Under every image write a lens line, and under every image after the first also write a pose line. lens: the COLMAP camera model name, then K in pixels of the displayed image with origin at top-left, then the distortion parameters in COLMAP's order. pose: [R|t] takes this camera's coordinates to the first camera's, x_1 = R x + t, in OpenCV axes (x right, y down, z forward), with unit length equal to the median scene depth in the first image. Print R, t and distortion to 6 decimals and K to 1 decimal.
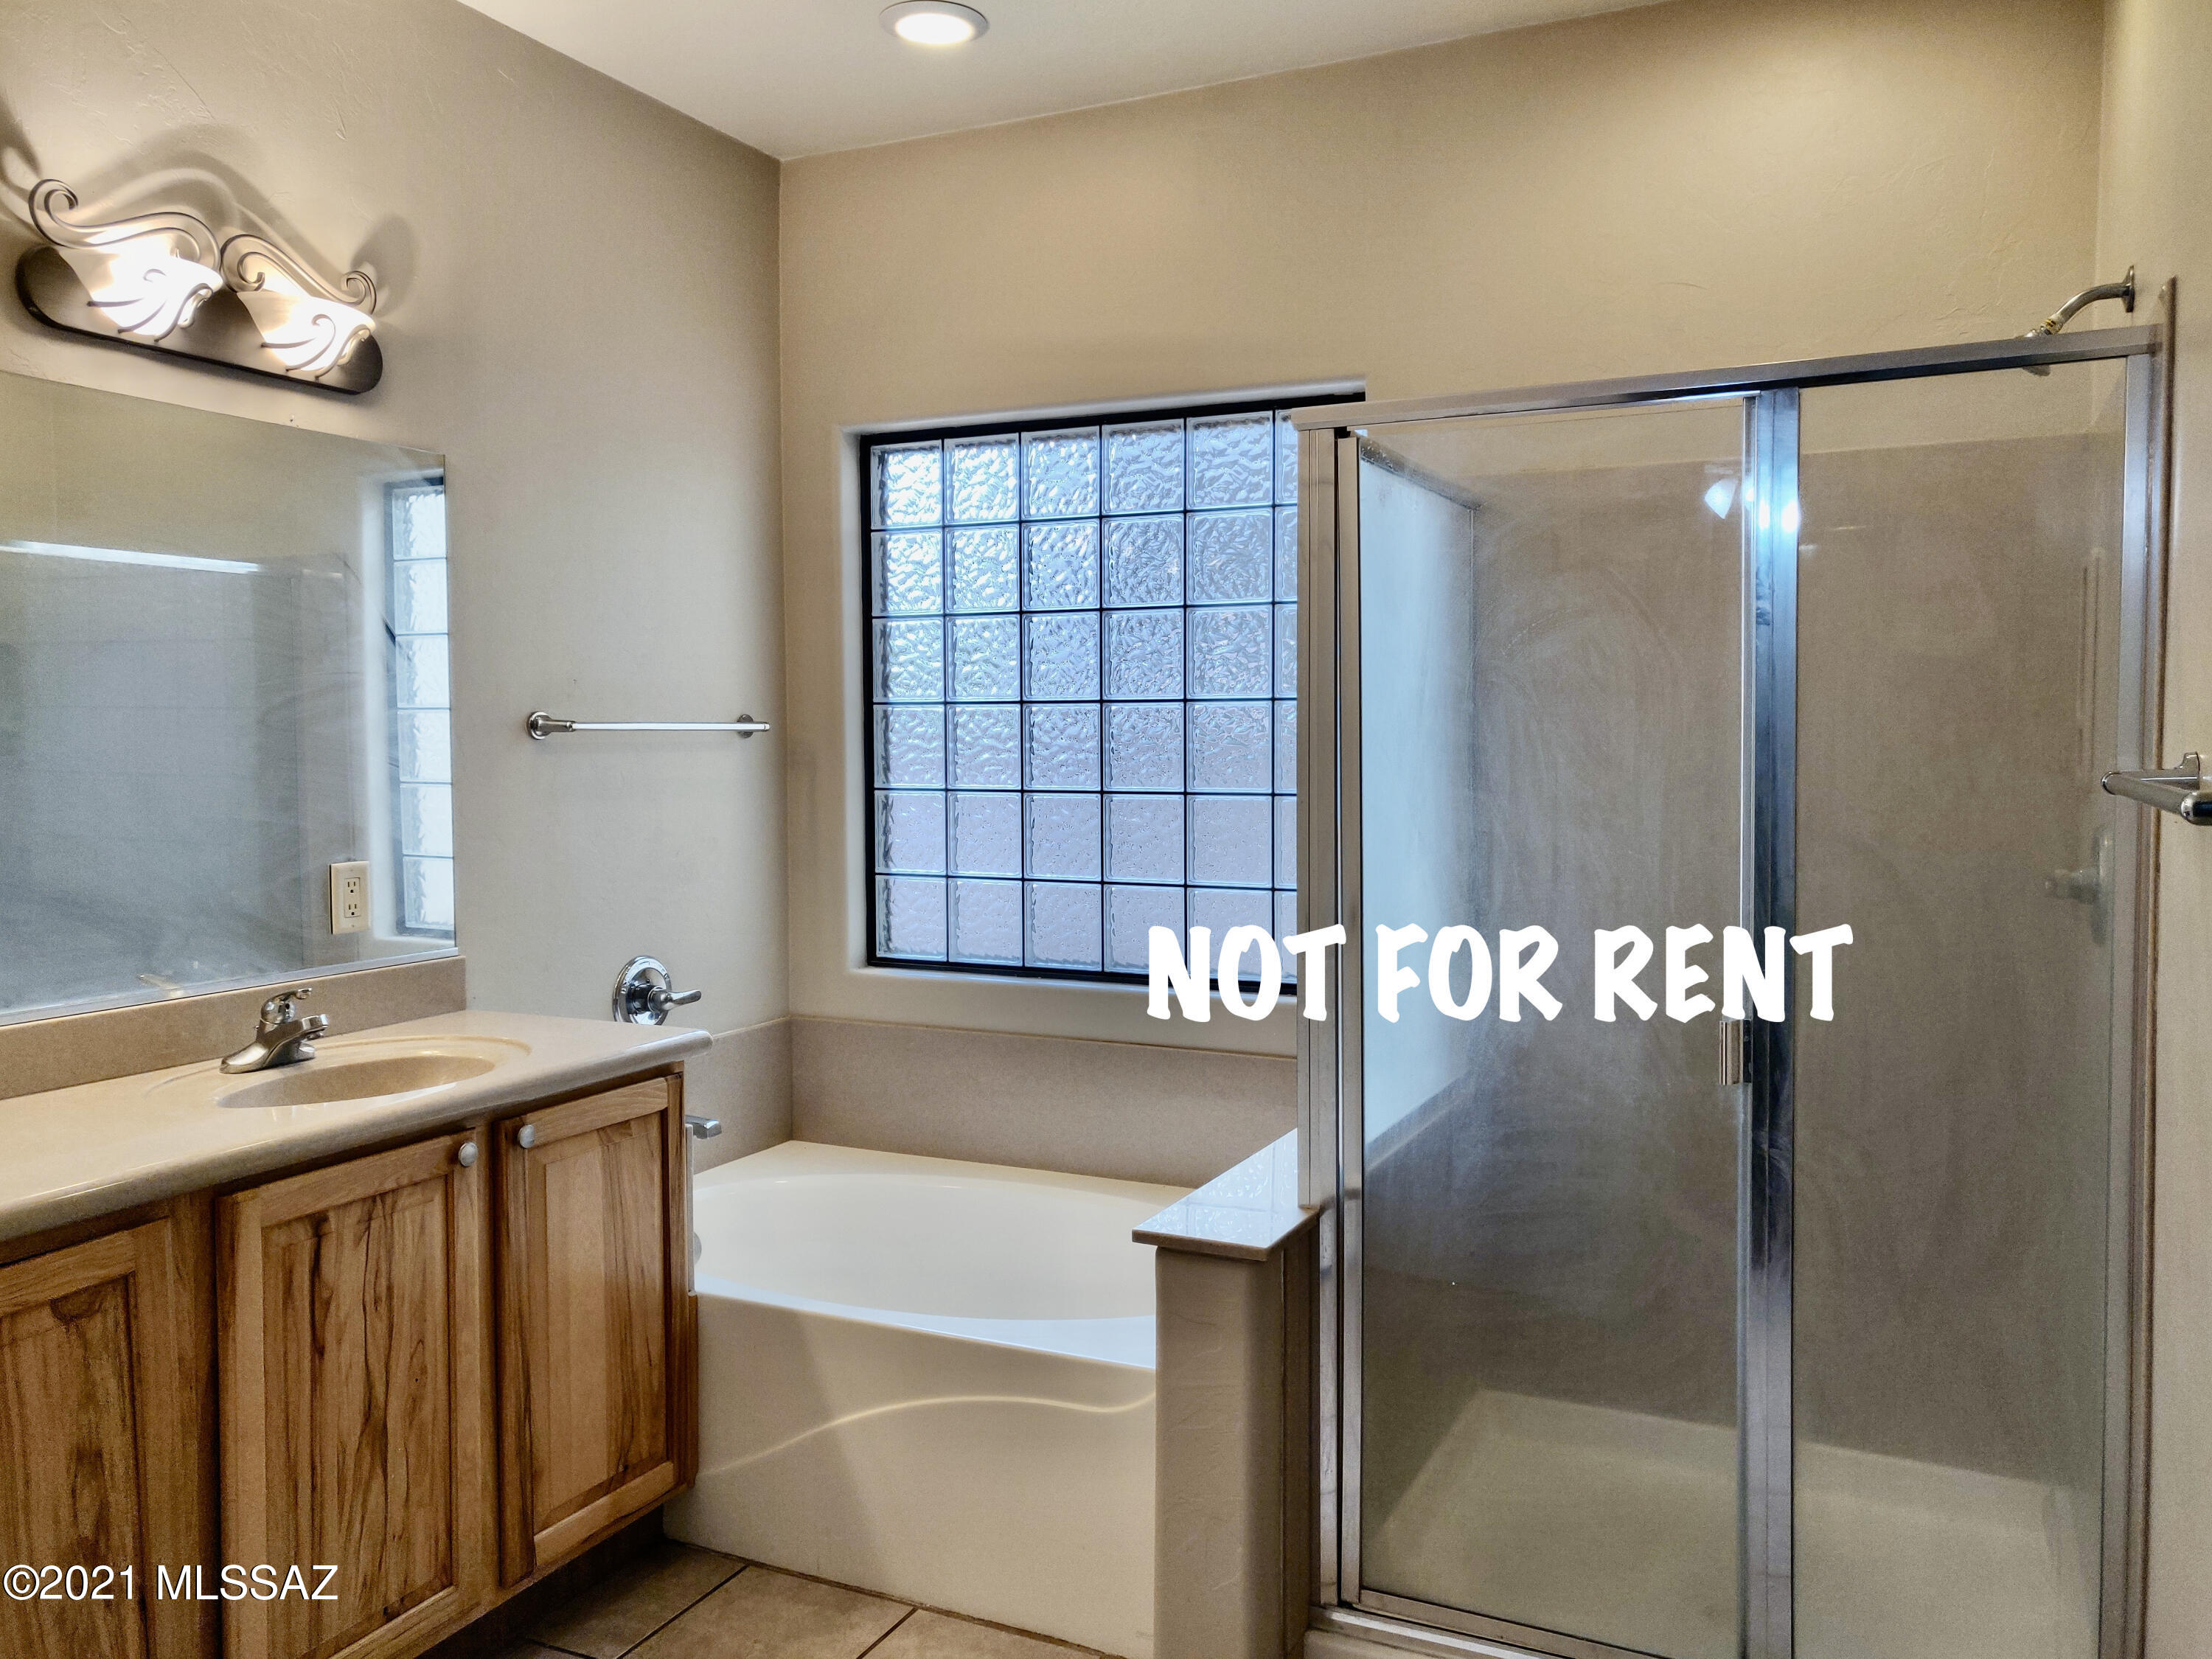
lens RADIAL K [[1712.4, 0, 1106.0], [0, 1712.4, 829.5], [0, 0, 1]] dist [0.003258, 0.002879]
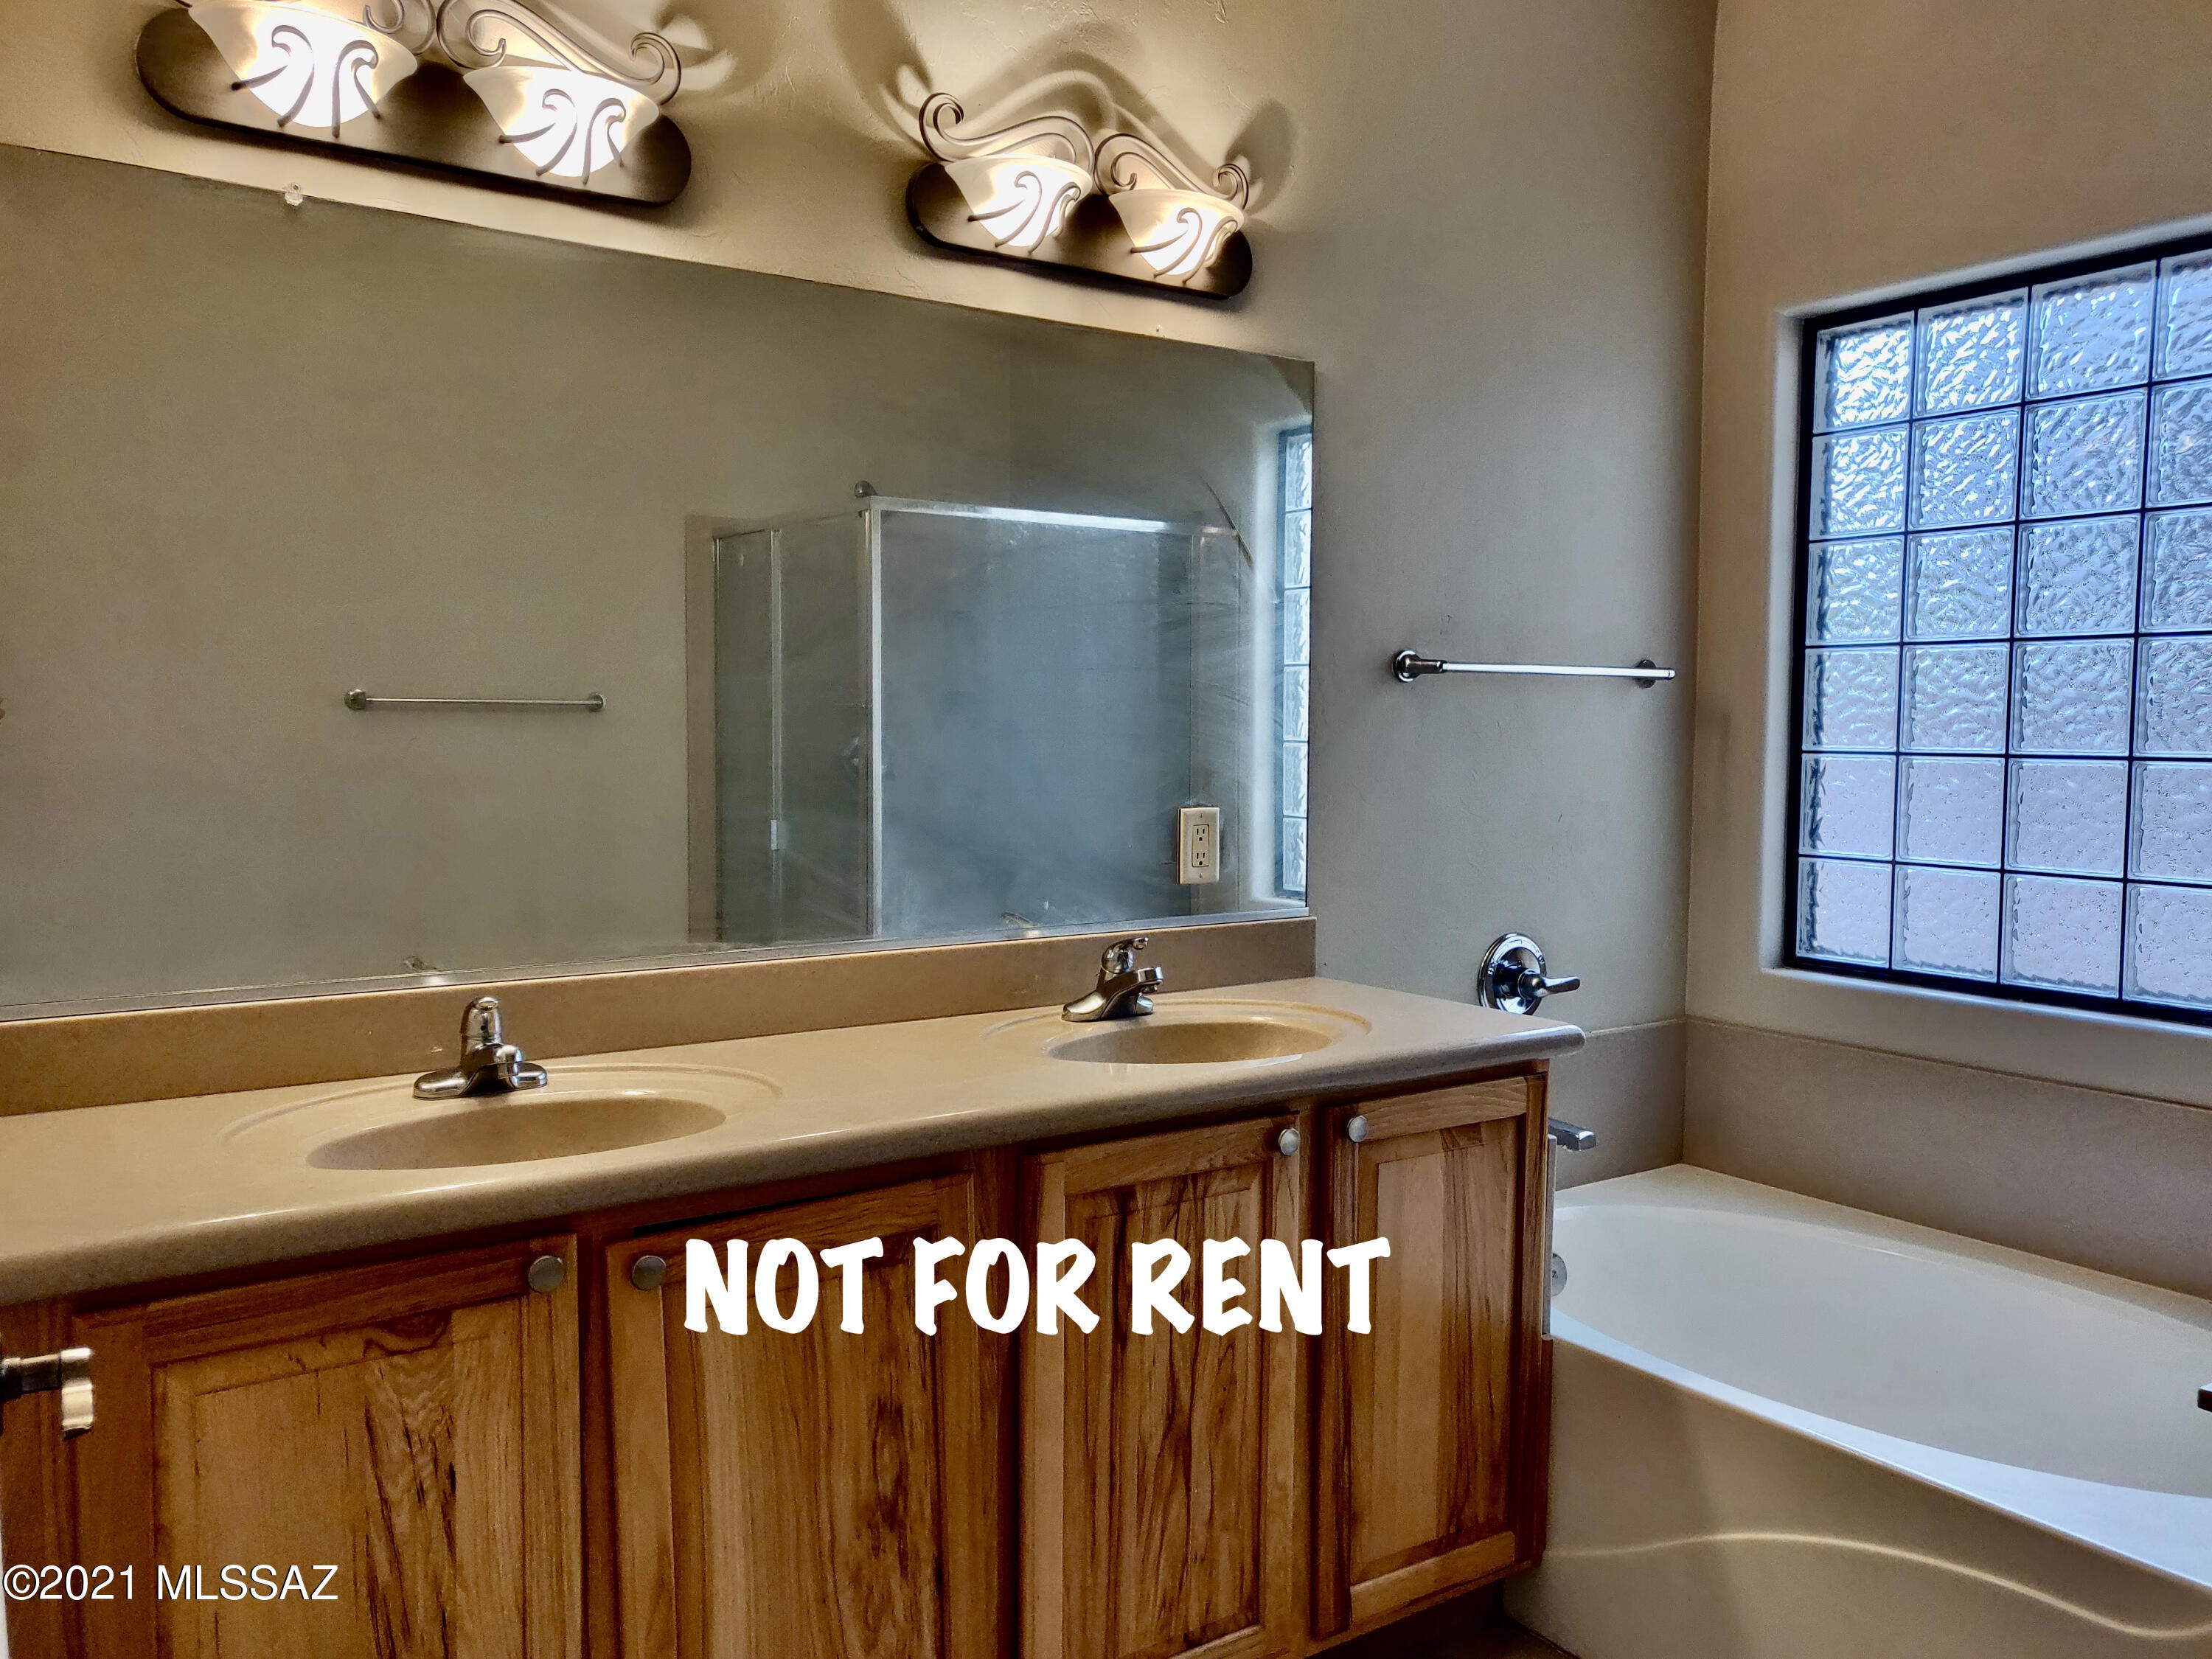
lens RADIAL K [[1712.2, 0, 1117.5], [0, 1712.2, 819.2], [0, 0, 1]] dist [-0.007941, 0.042493]
pose [[0.872543, 0.040469, -0.486859, -0.027892], [-0.039914, 0.999137, 0.011517, 0.017009], [0.486904, 0.009383, 0.873405, 0.169130]]
